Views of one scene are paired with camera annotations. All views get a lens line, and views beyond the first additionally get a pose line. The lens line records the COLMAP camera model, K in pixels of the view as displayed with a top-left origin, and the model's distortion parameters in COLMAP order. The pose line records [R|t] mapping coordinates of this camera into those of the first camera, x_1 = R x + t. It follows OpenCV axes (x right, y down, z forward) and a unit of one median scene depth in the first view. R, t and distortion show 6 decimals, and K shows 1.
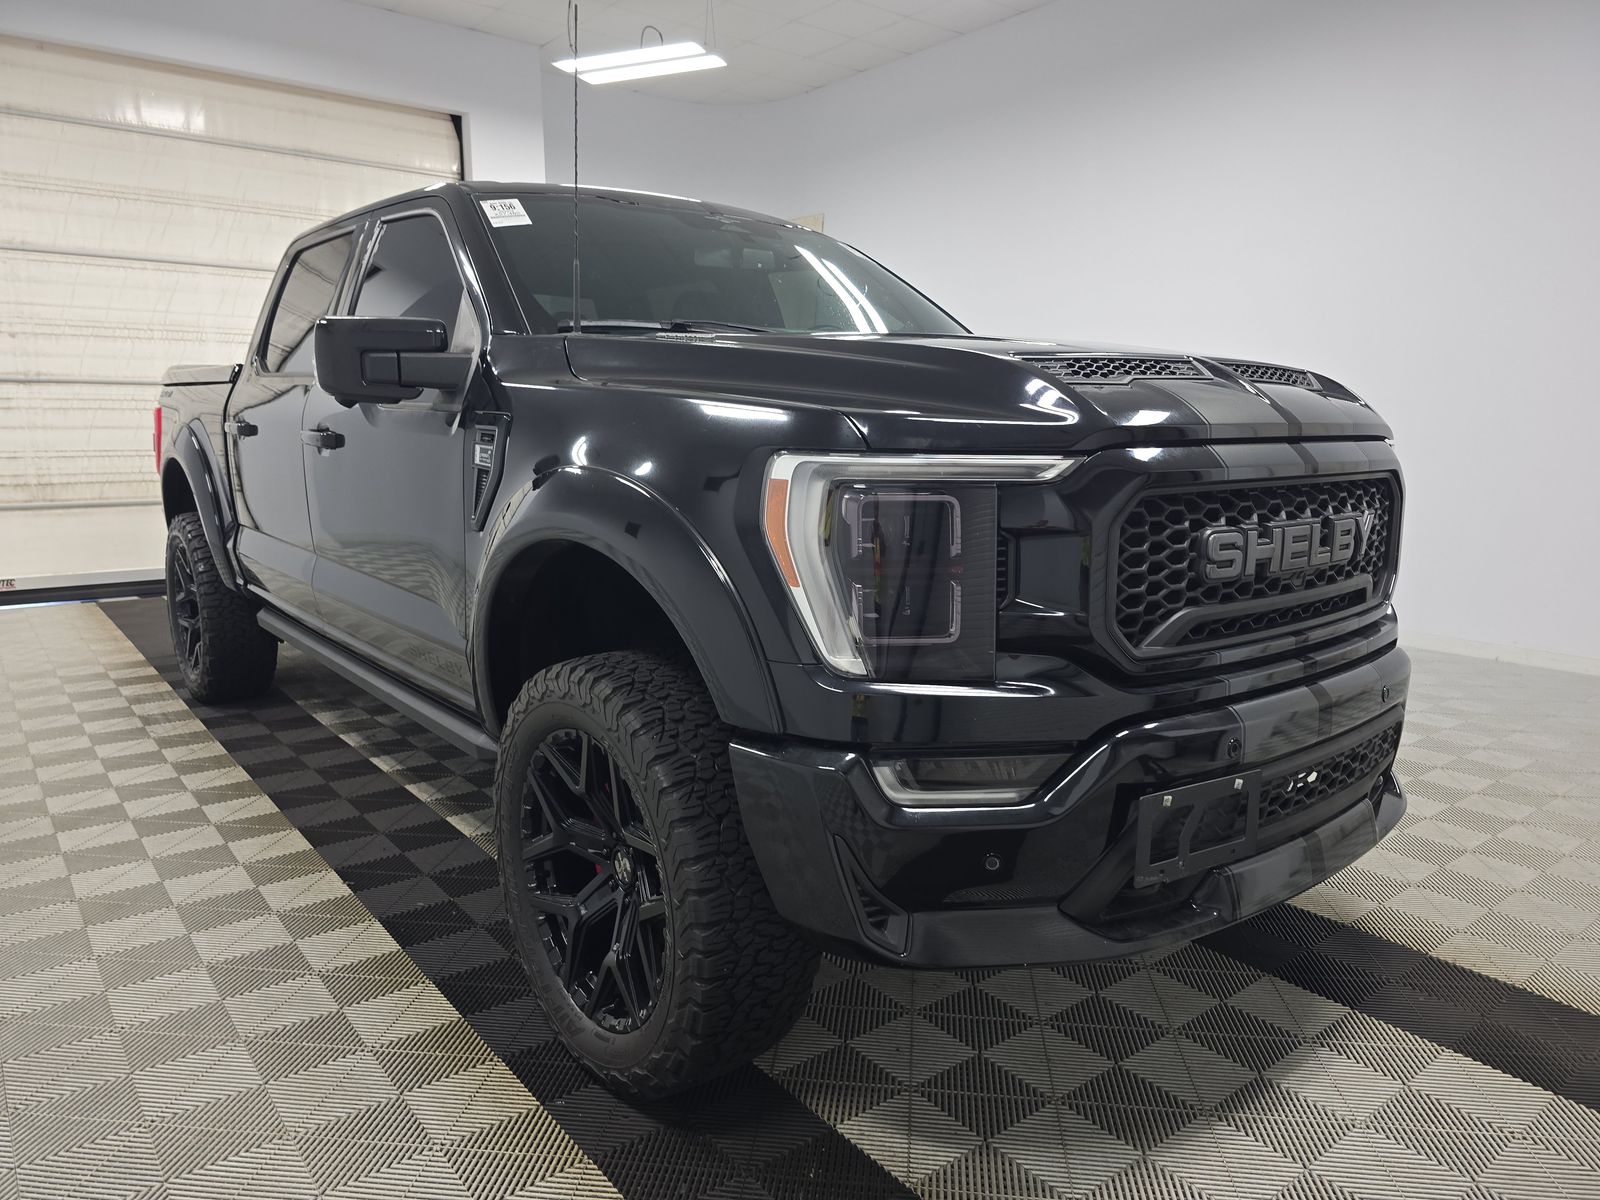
lens RADIAL K [[1079.2, 0, 798.9], [0, 1079.2, 605.0], [0, 0, 1]] dist [0.037788, -0.029941]
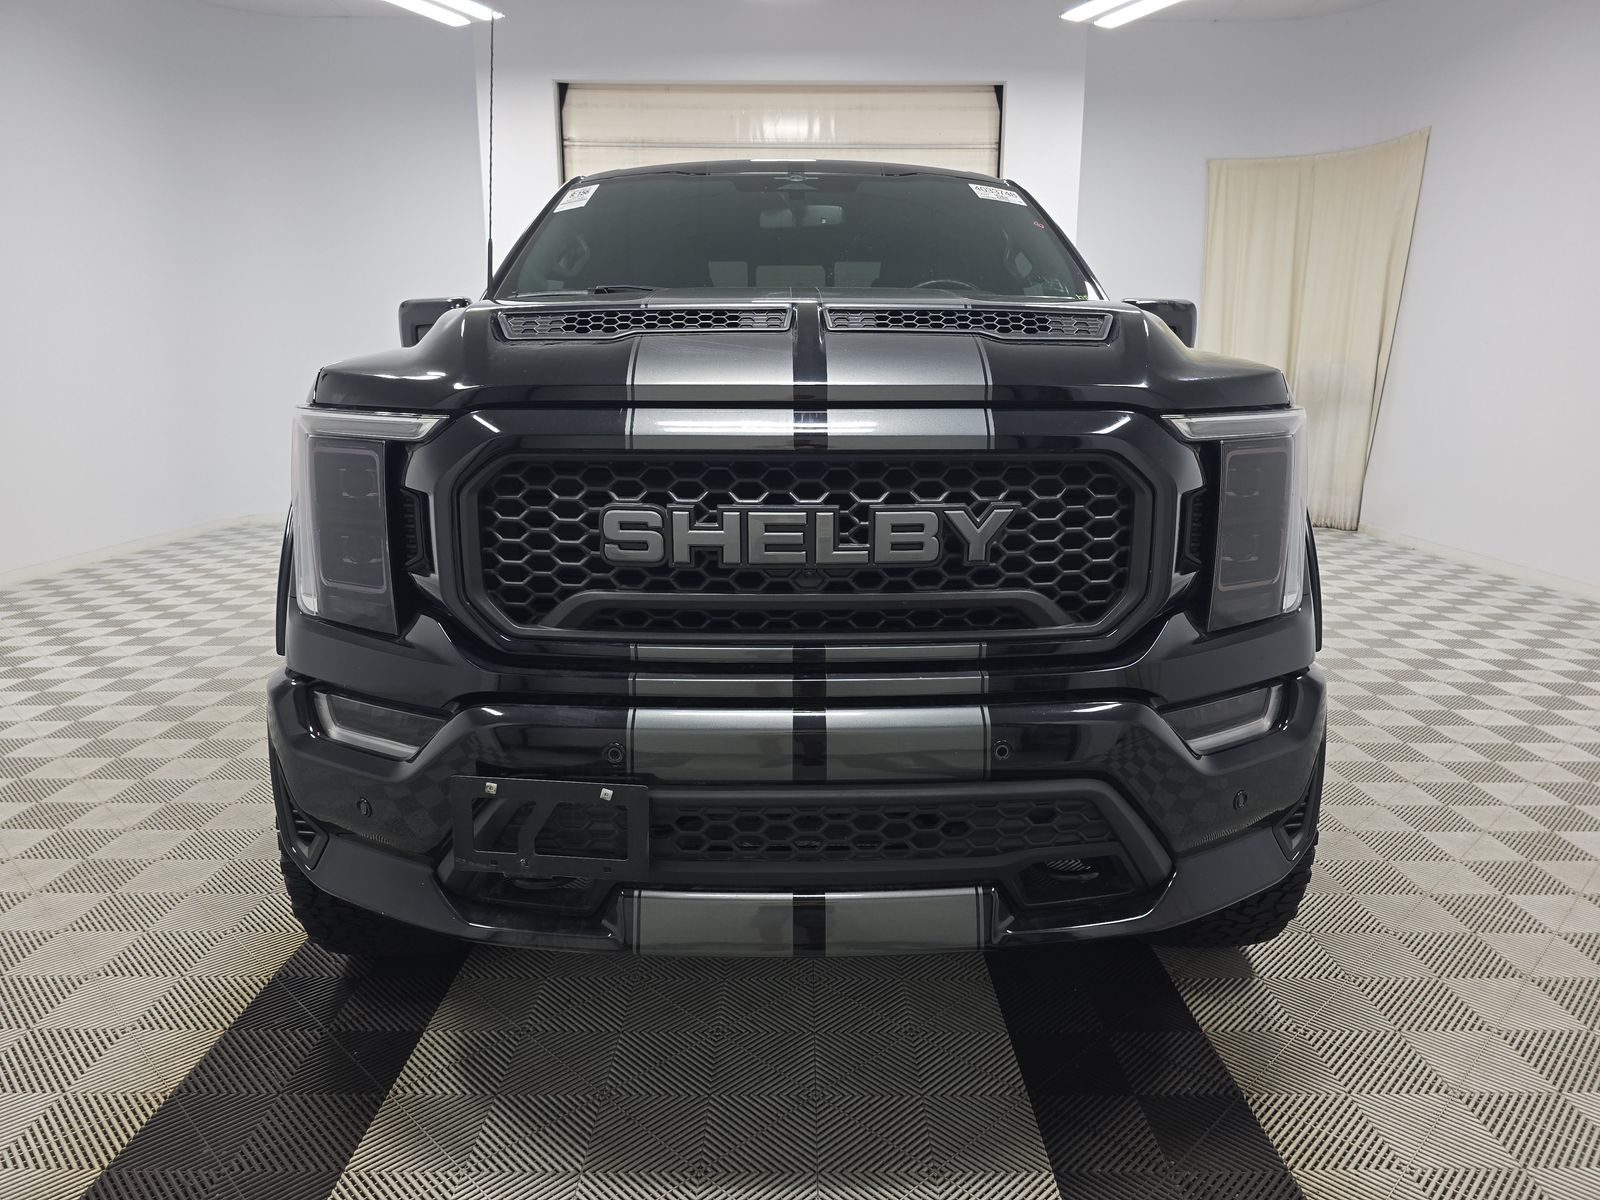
lens RADIAL K [[1079.2, 0, 813.3], [0, 1079.2, 586.0], [0, 0, 1]] dist [0.037788, -0.029941]
pose [[0.786291, 0.114460, -0.607162, 1.028436], [-0.104144, 0.993183, 0.052362, -0.065230], [0.609016, 0.022061, 0.792851, 0.392500]]
